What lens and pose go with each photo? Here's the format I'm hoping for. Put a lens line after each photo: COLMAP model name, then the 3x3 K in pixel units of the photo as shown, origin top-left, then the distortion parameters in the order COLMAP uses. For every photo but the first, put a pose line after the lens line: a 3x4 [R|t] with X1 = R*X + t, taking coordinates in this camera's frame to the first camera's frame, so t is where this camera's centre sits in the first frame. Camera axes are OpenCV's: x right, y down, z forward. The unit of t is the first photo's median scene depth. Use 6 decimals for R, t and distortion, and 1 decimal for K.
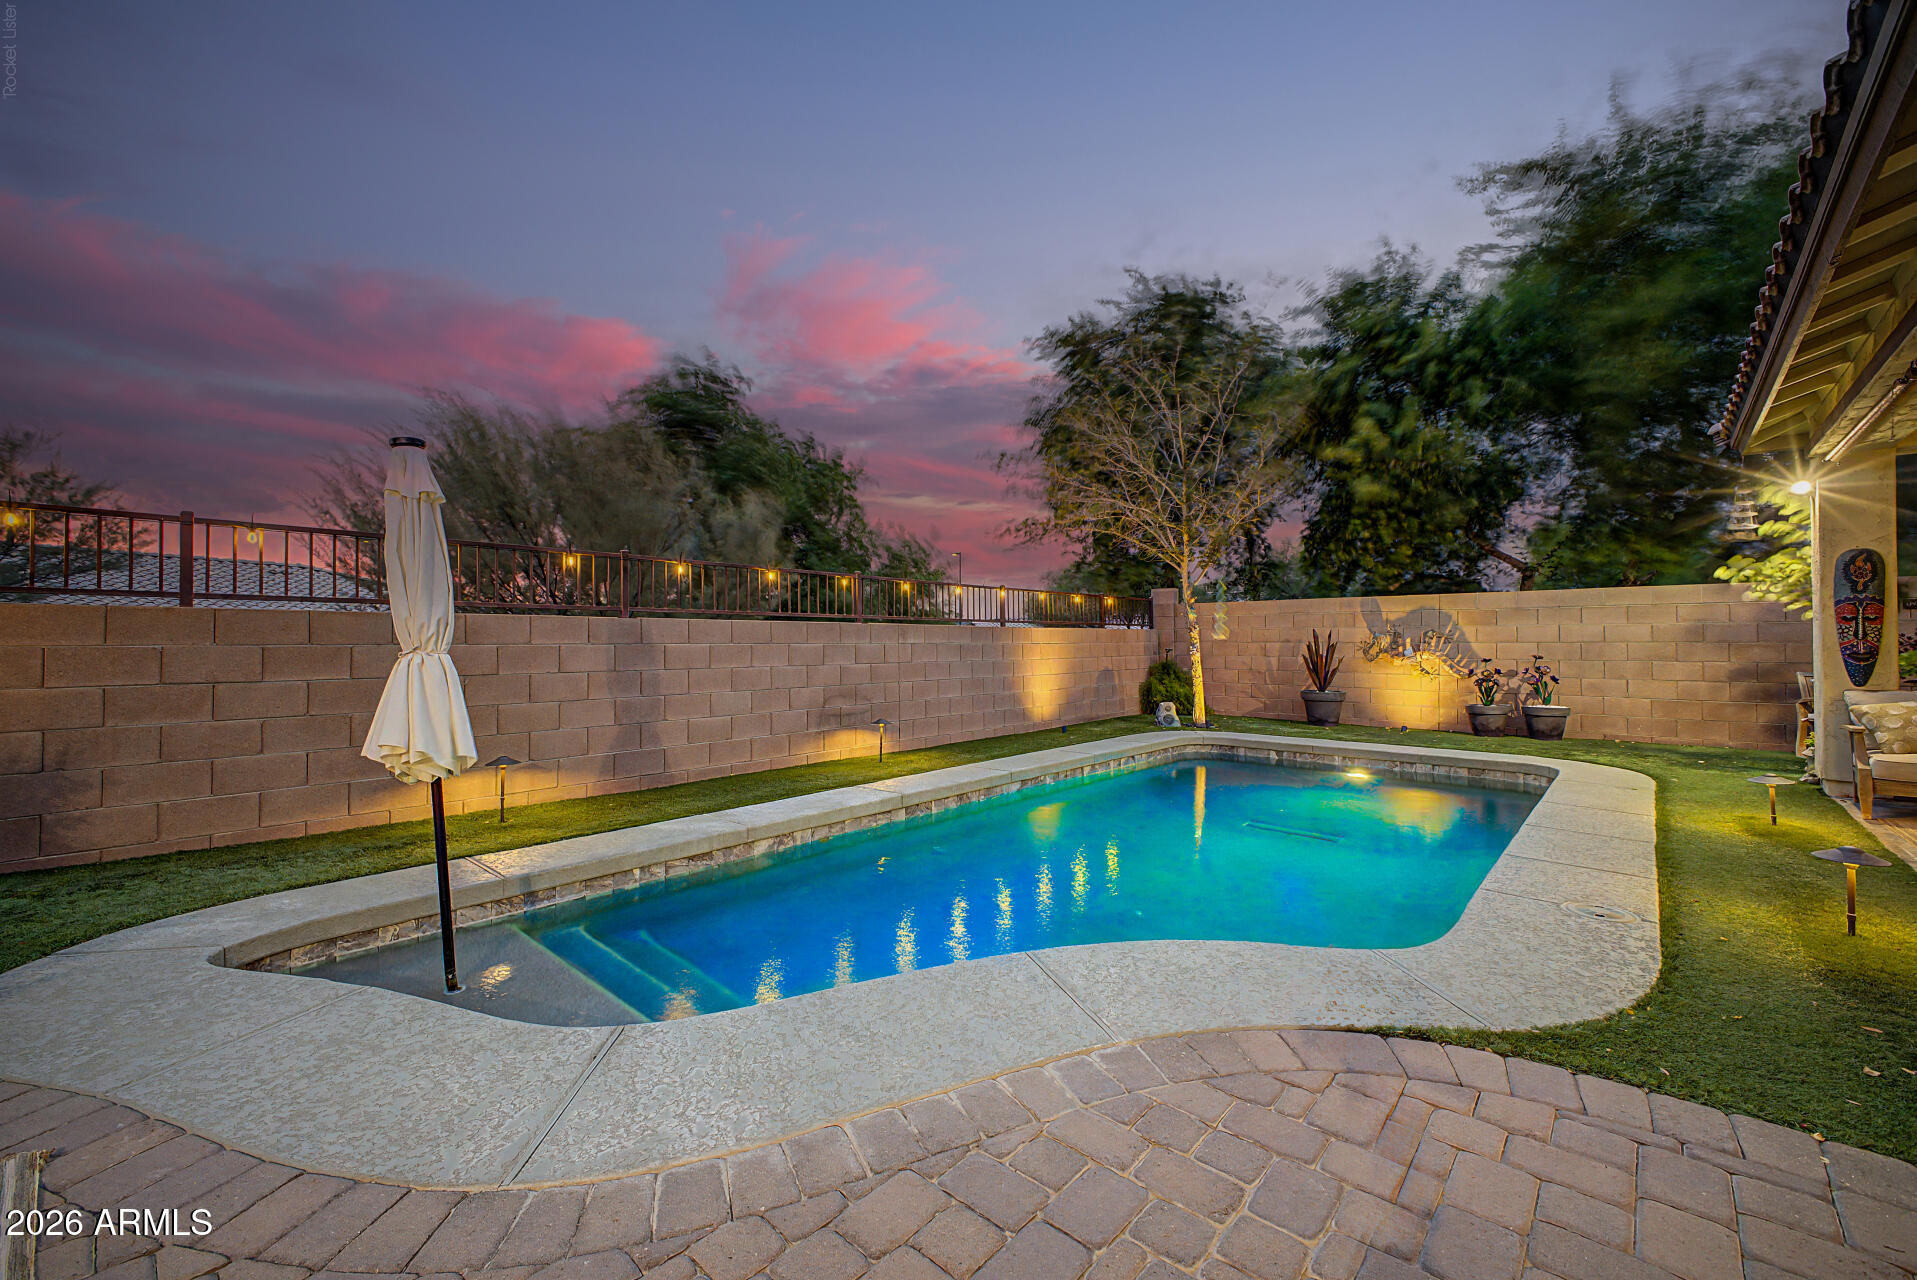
lens RADIAL K [[766.7, 0, 965.7], [0, 766.7, 634.6], [0, 0, 1]] dist [0.014568, -0.000162]
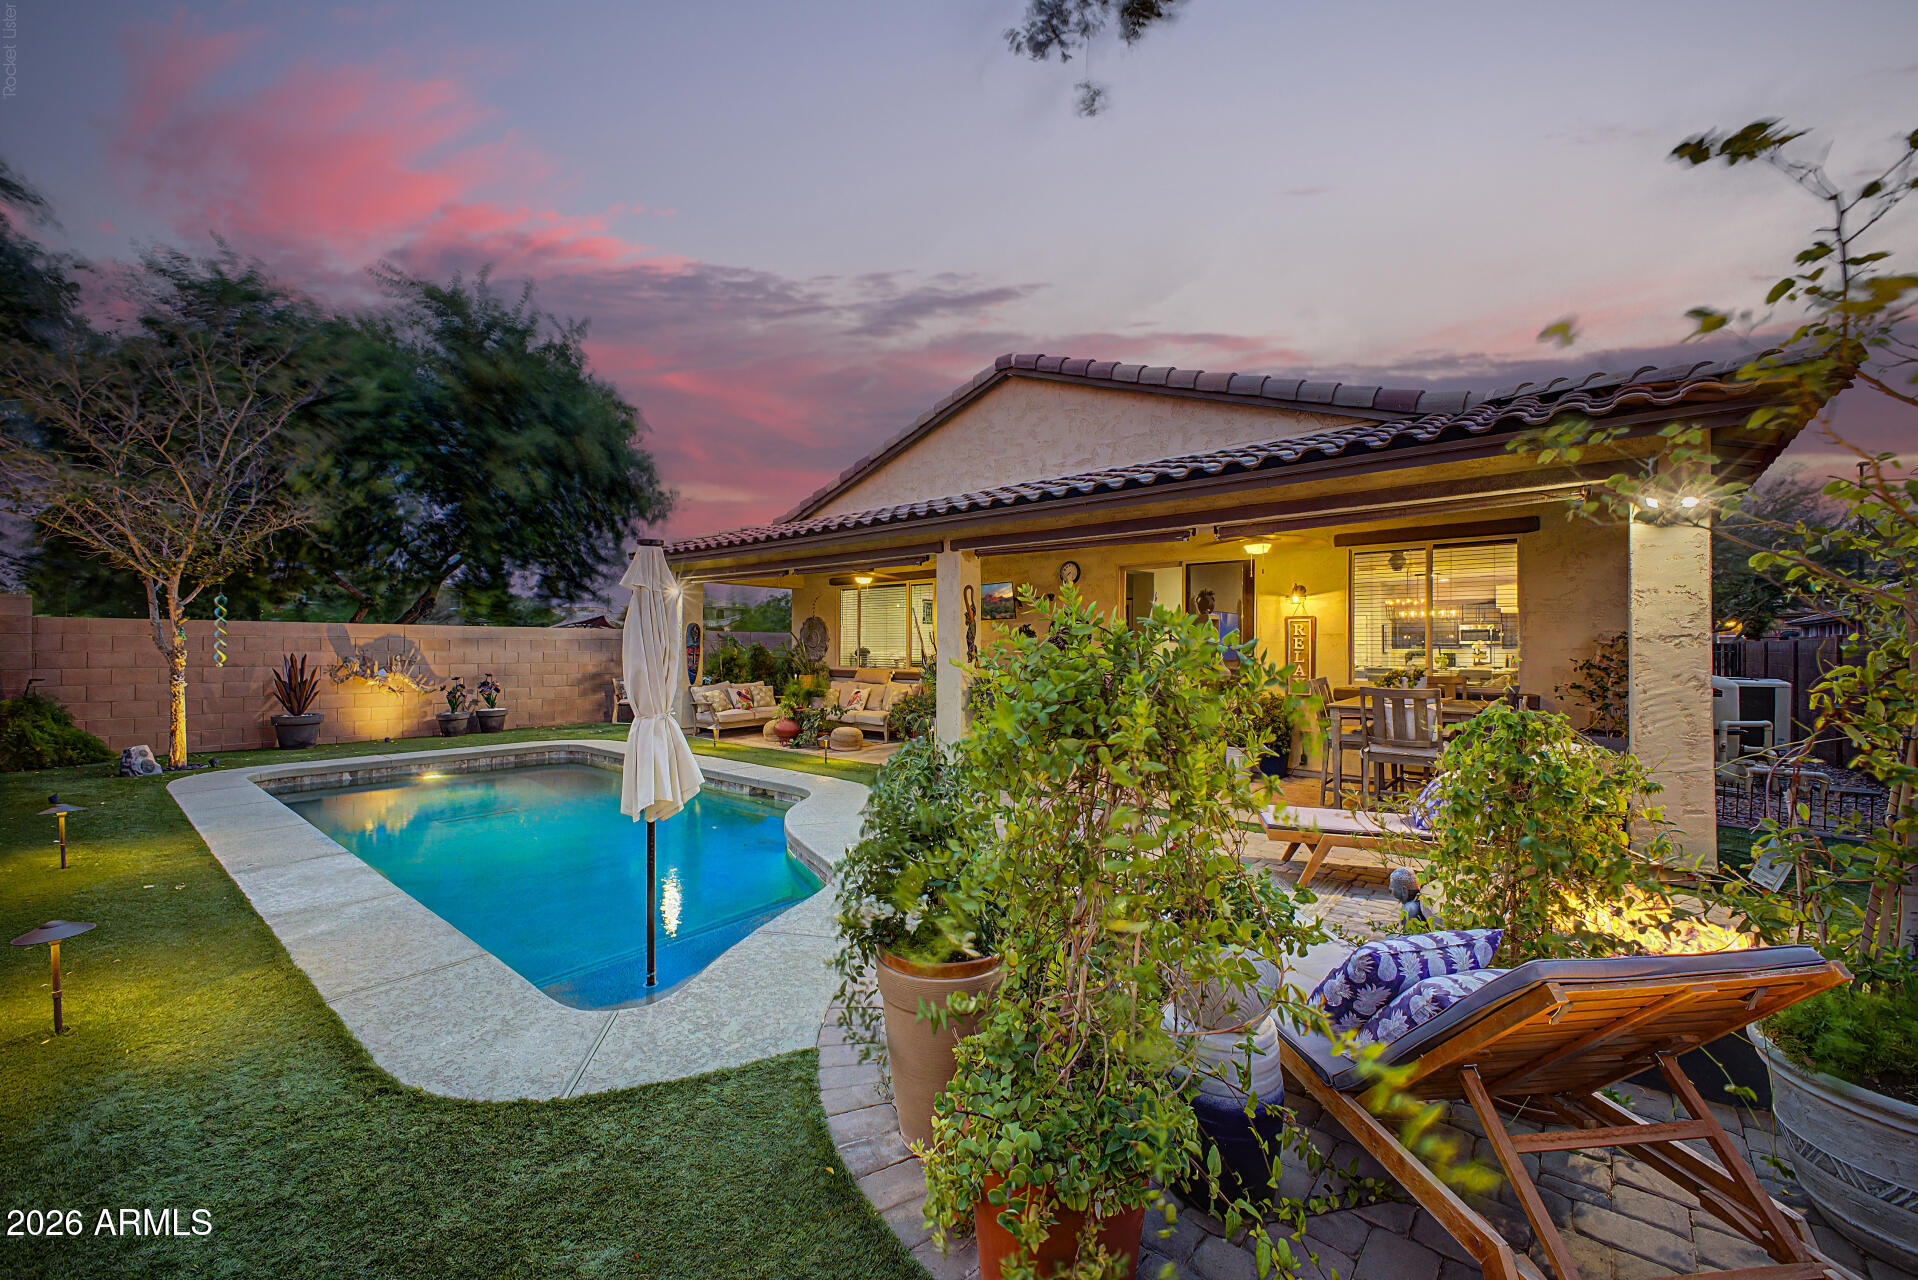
lens RADIAL K [[754.9, 0, 959.0], [0, 754.9, 640.0], [0, 0, 1]] dist [0.014666, -0.000003]
pose [[-0.033046, 0.010327, 0.999400, -0.572550], [-0.013433, 0.999852, -0.010776, -0.025865], [-0.999364, -0.013781, -0.032903, 0.170536]]
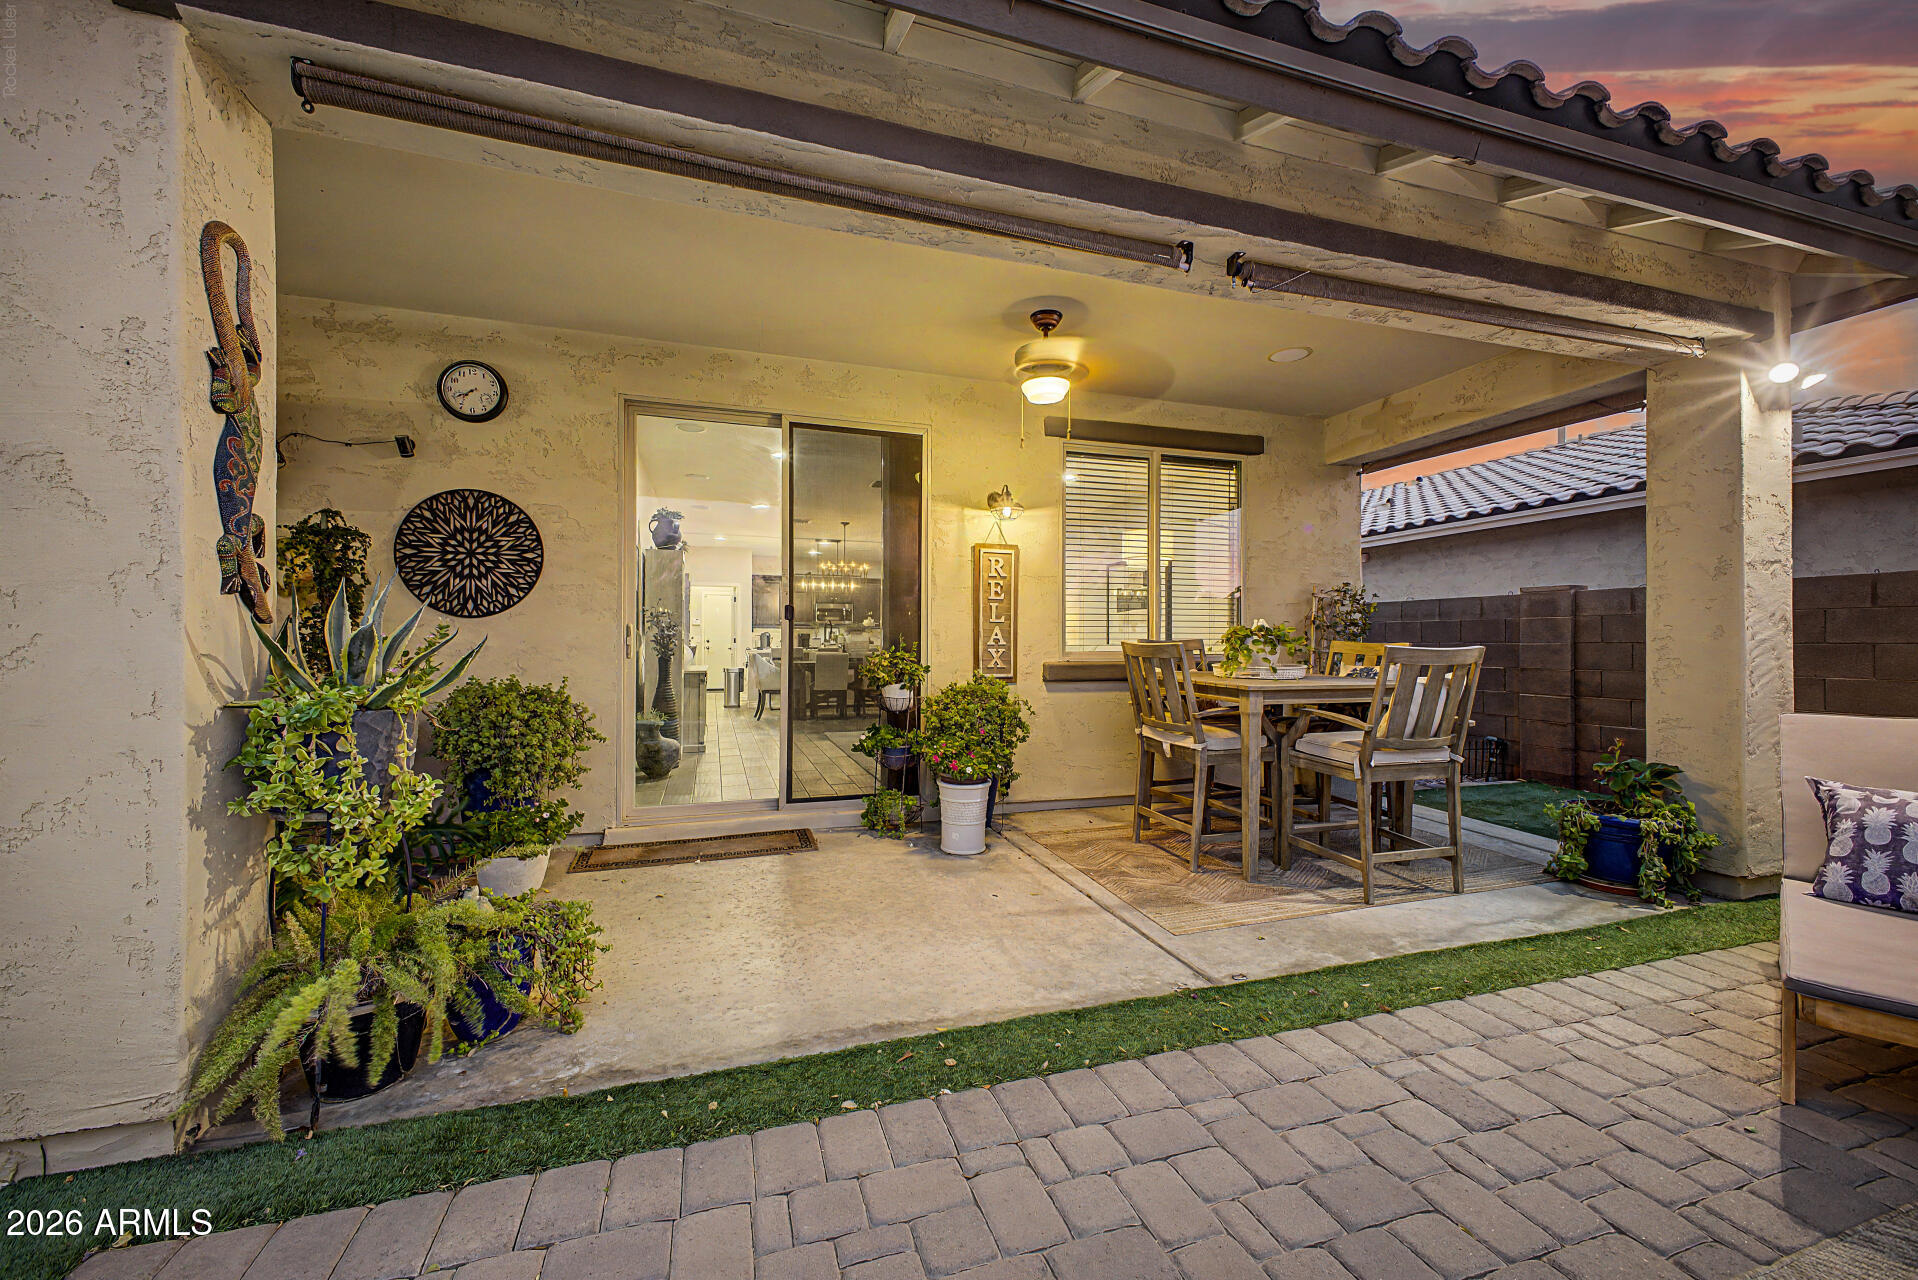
lens RADIAL K [[759.2, 0, 965.3], [0, 759.2, 642.9], [0, 0, 1]] dist [0.016591, -0.000056]
pose [[-0.874090, 0.003390, 0.485753, 0.017260], [-0.002953, 0.999920, -0.012293, 0.003091], [-0.485756, -0.012179, -0.874010, 0.205110]]
